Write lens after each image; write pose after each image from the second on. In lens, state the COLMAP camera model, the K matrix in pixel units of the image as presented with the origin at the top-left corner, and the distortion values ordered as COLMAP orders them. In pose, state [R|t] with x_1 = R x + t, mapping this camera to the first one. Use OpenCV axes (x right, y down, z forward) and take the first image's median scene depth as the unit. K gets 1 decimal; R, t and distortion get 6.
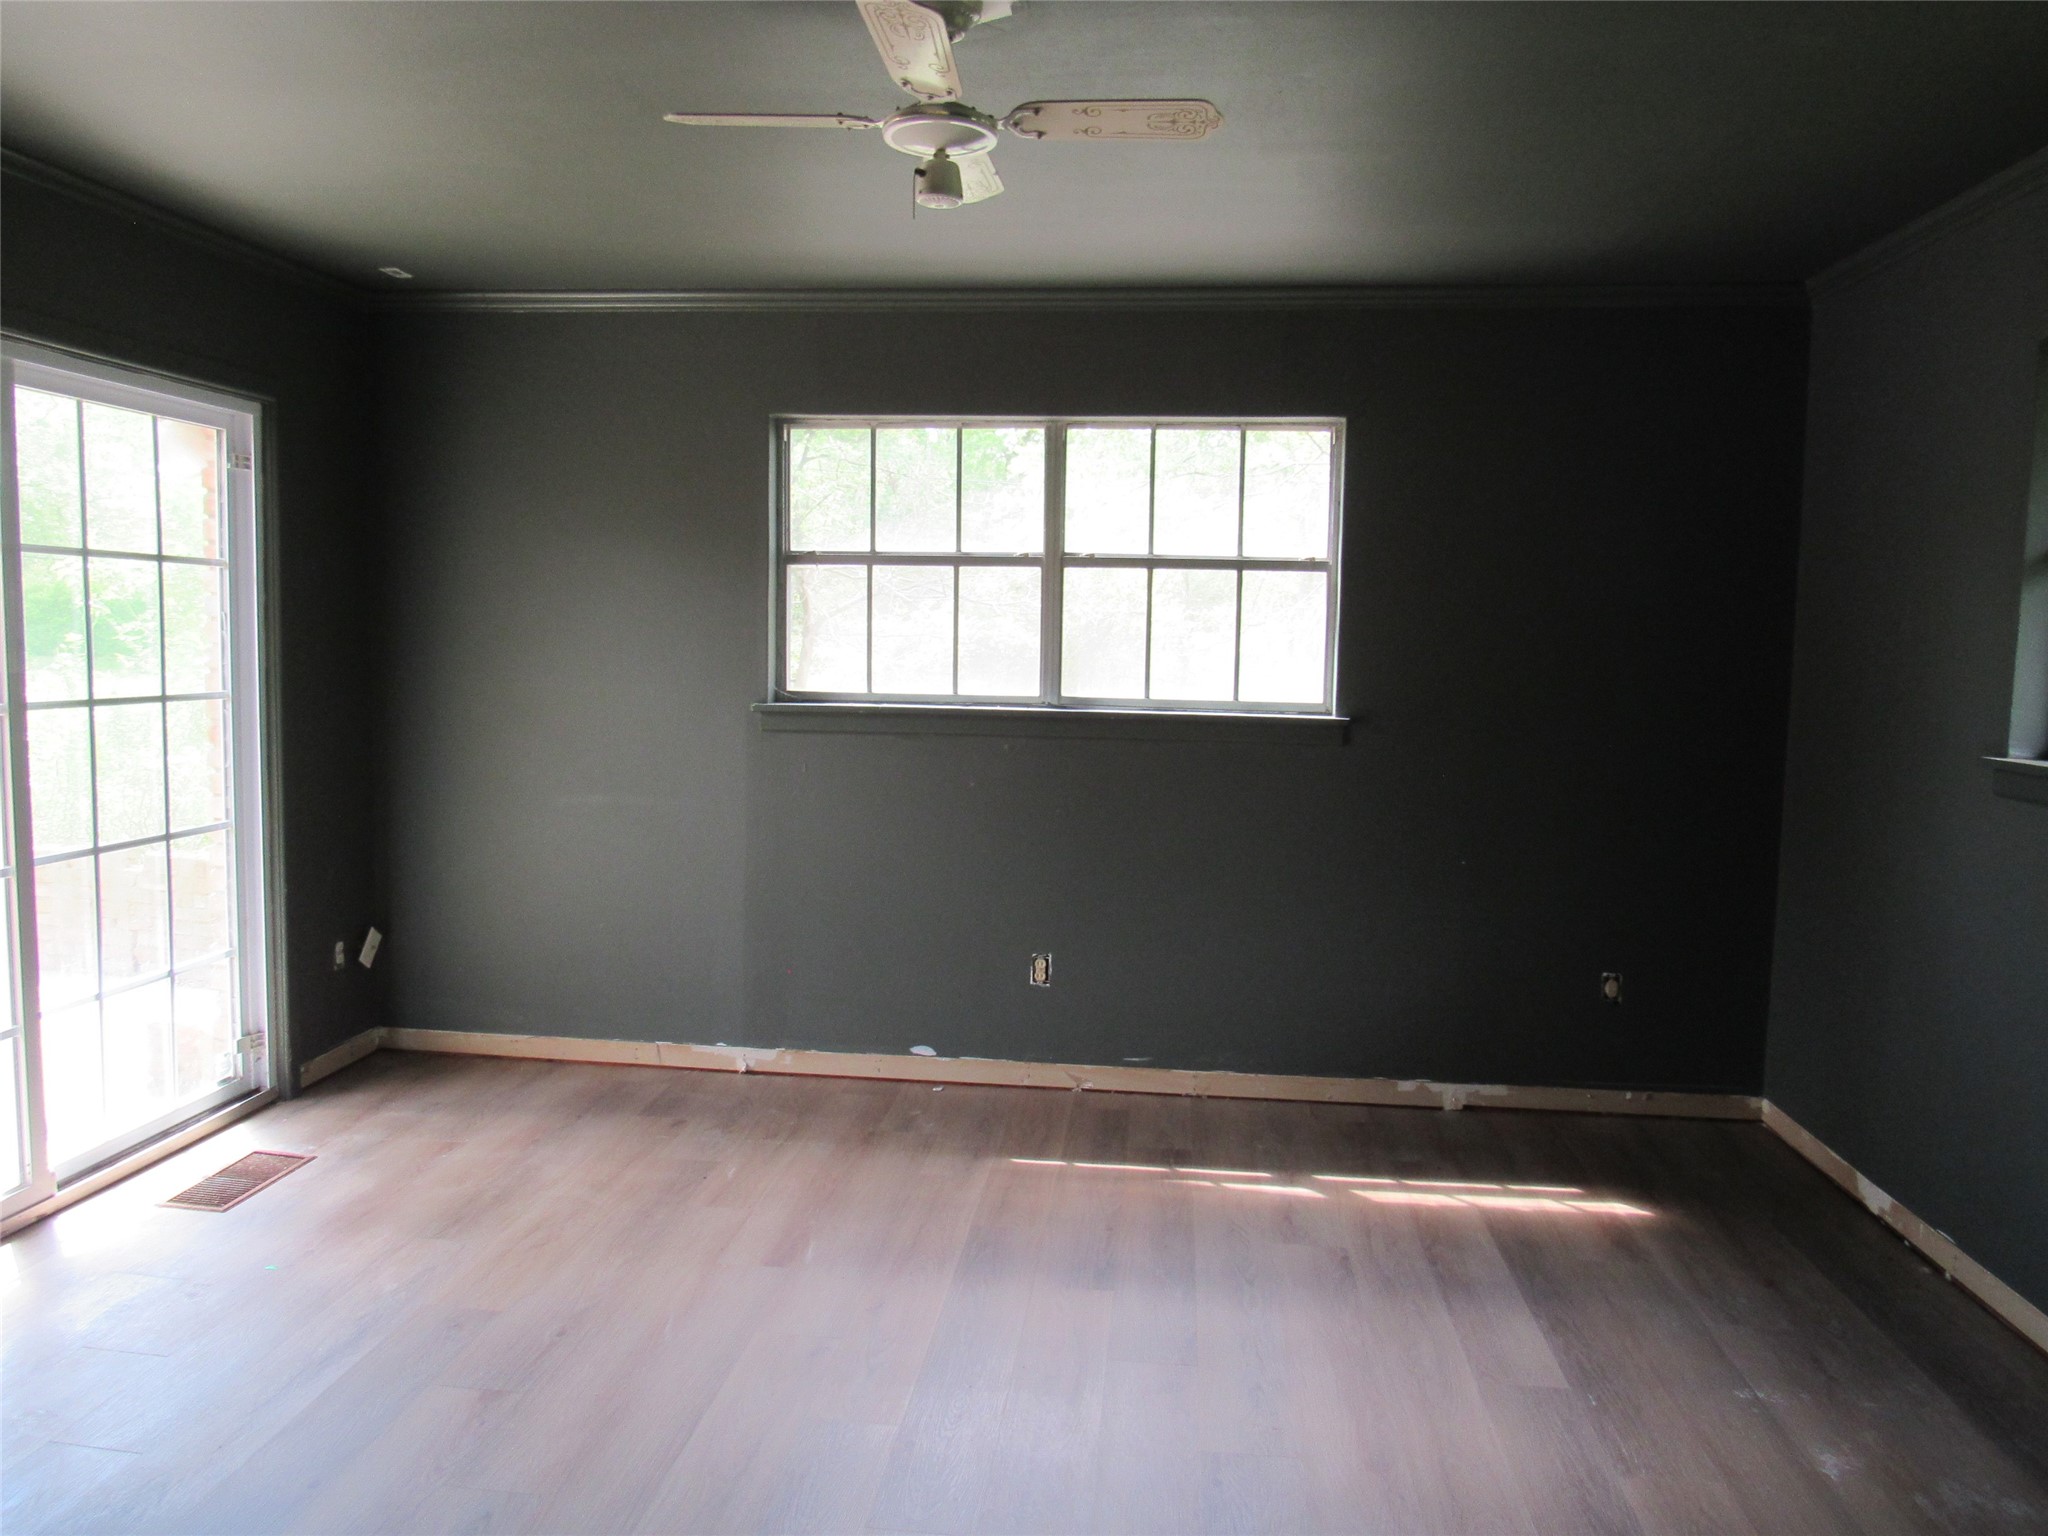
lens RADIAL K [[1467.7, 0, 1024.0], [0, 1467.7, 768.0], [0, 0, 1]] dist [-0.018493, 0.000326]
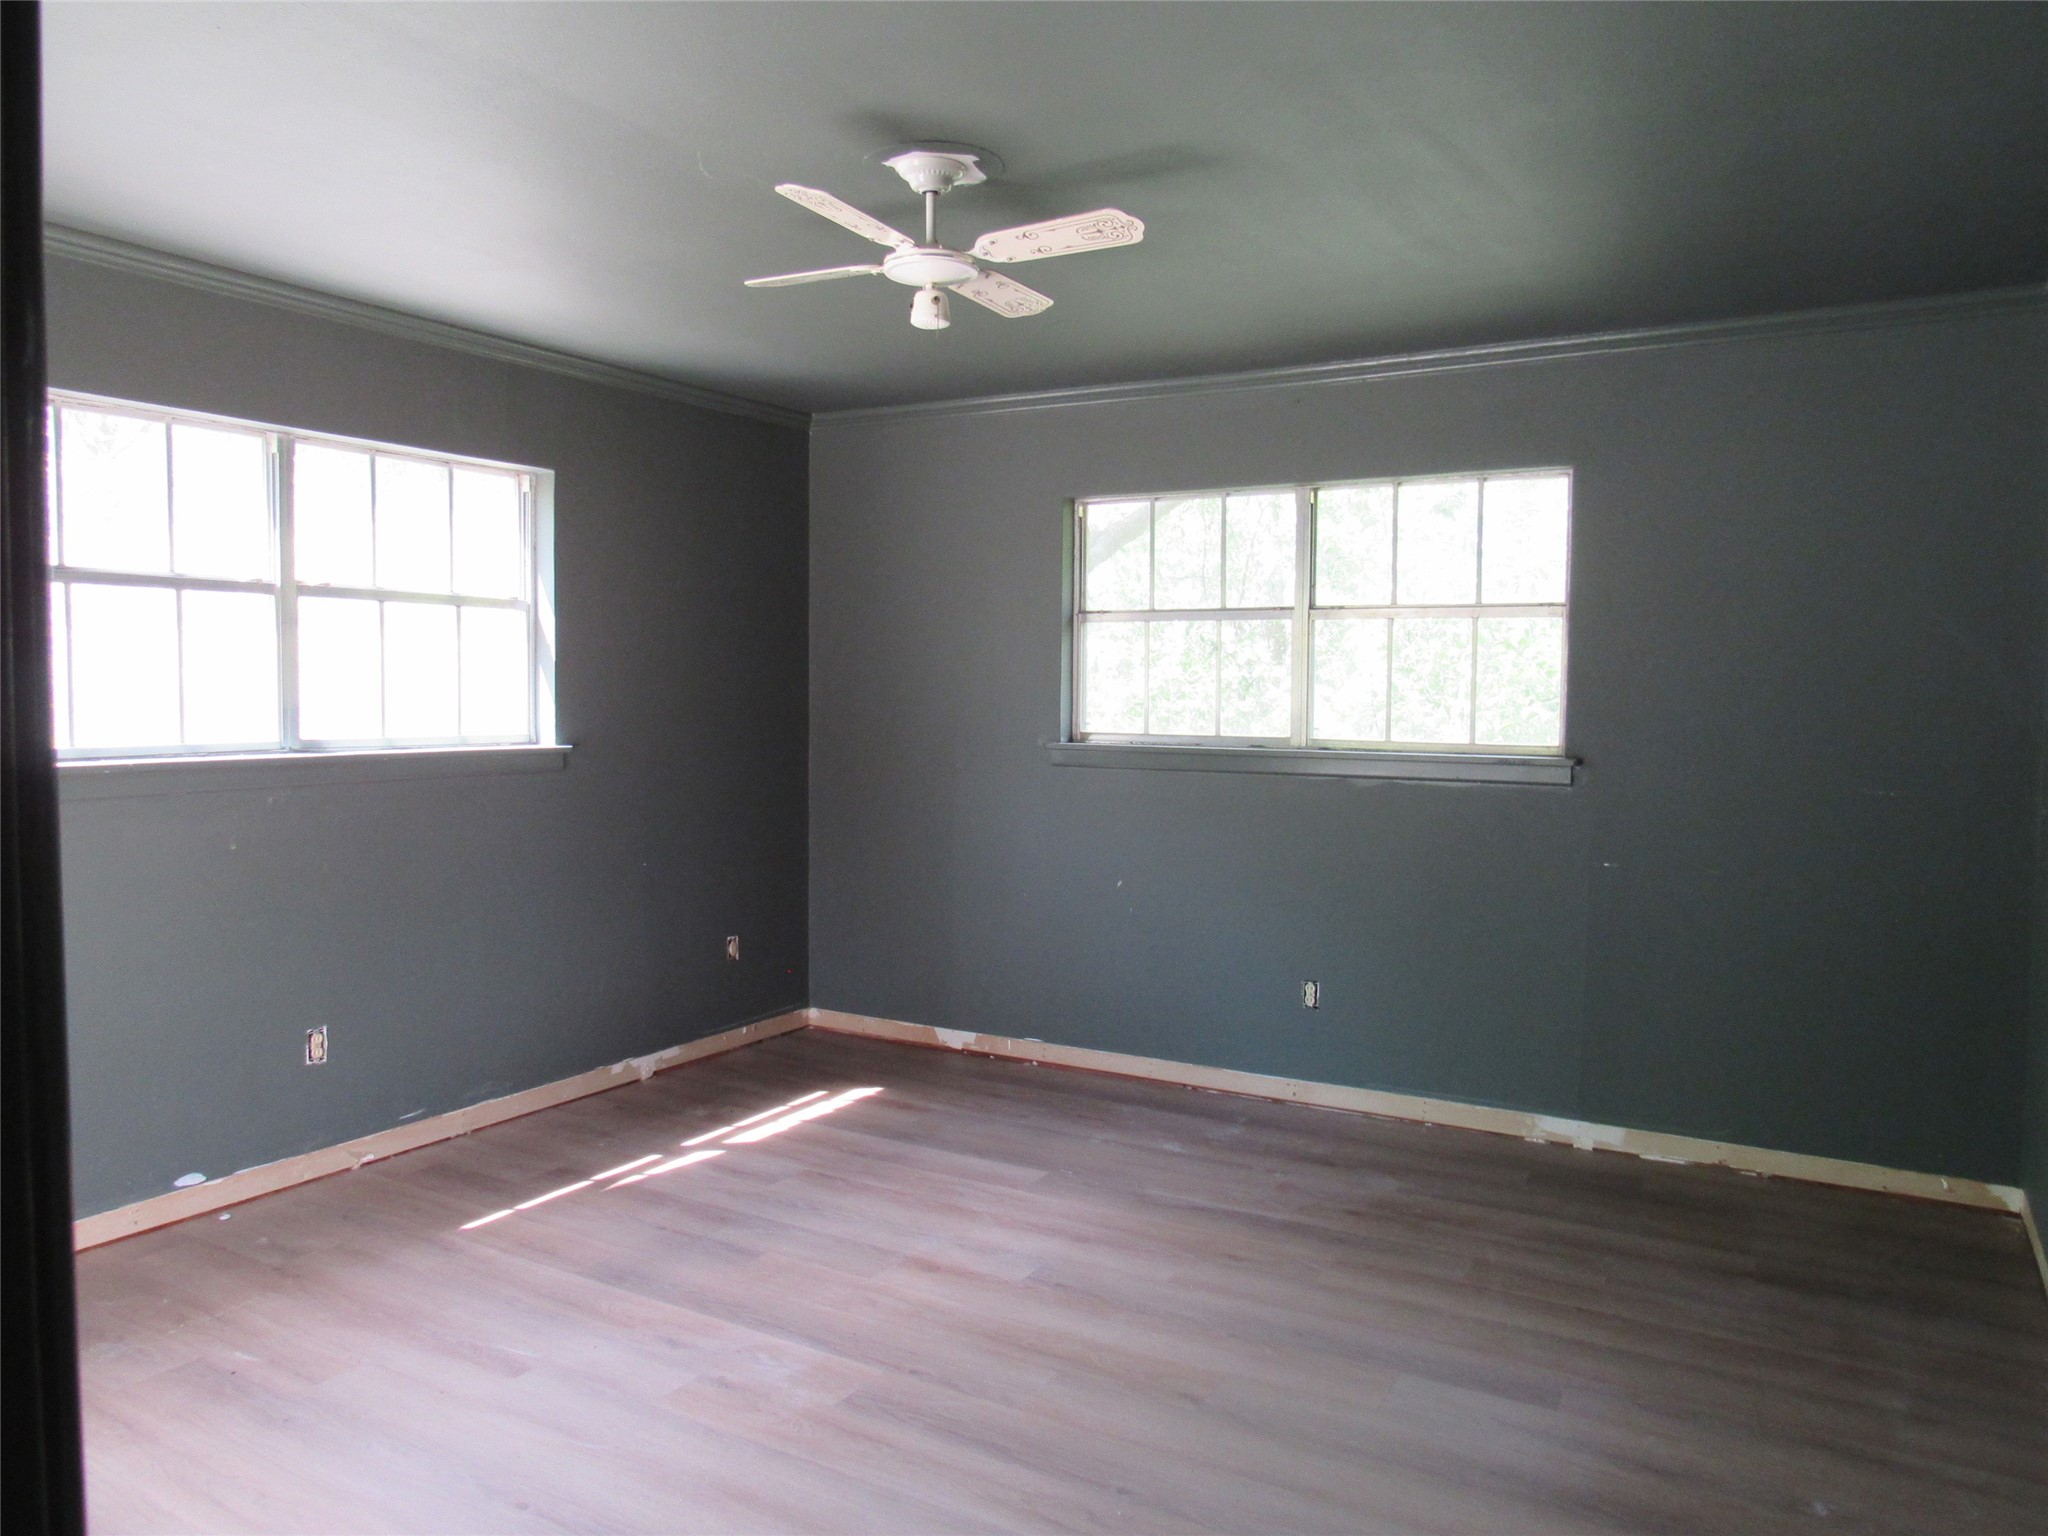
lens RADIAL K [[1467.7, 0, 1024.0], [0, 1467.7, 768.0], [0, 0, 1]] dist [-0.018493, 0.000326]
pose [[0.402878, -0.065716, 0.912892, -0.636439], [0.073913, 0.996497, 0.039115, -0.035582], [-0.912264, 0.051716, 0.406324, 0.242646]]
